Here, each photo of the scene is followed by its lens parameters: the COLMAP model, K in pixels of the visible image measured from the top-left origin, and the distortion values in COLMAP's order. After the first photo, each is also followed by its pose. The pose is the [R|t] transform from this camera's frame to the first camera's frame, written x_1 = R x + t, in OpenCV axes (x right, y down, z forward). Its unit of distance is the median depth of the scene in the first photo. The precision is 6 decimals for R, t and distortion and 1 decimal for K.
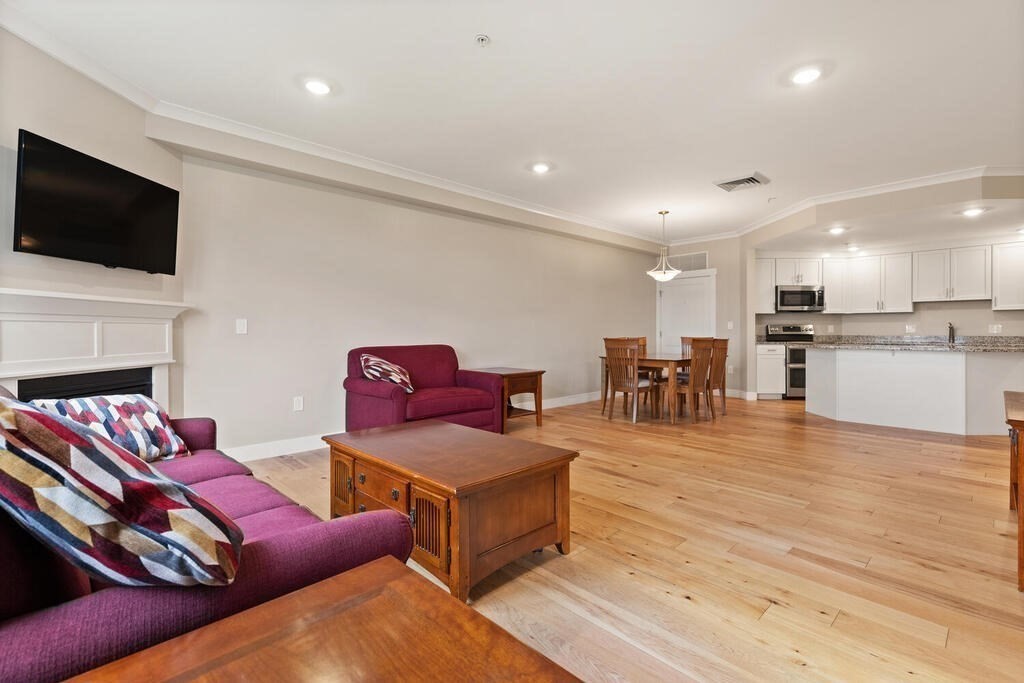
lens RADIAL K [[463.8, 0, 513.2], [0, 463.8, 336.9], [0, 0, 1]] dist [0.003078, 0.000387]
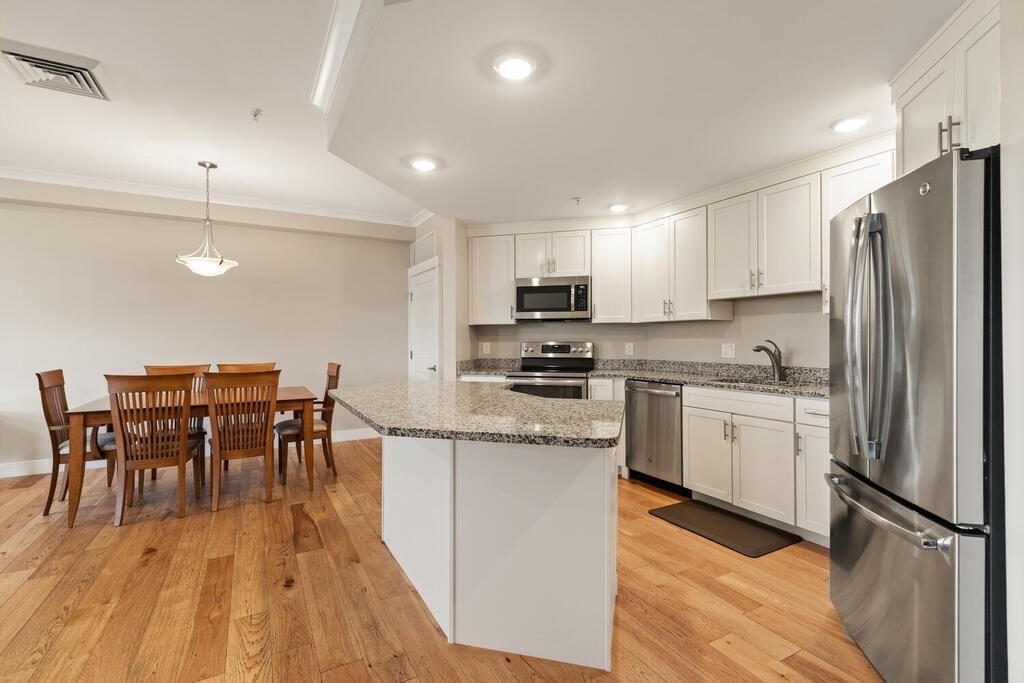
lens RADIAL K [[463.8, 0, 513.2], [0, 463.8, 336.9], [0, 0, 1]] dist [0.003078, 0.000387]
pose [[0.969984, -0.003944, -0.243138, 0.785685], [-0.000448, 0.999838, -0.018005, -0.024984], [0.243169, 0.017573, 0.969825, 0.449589]]
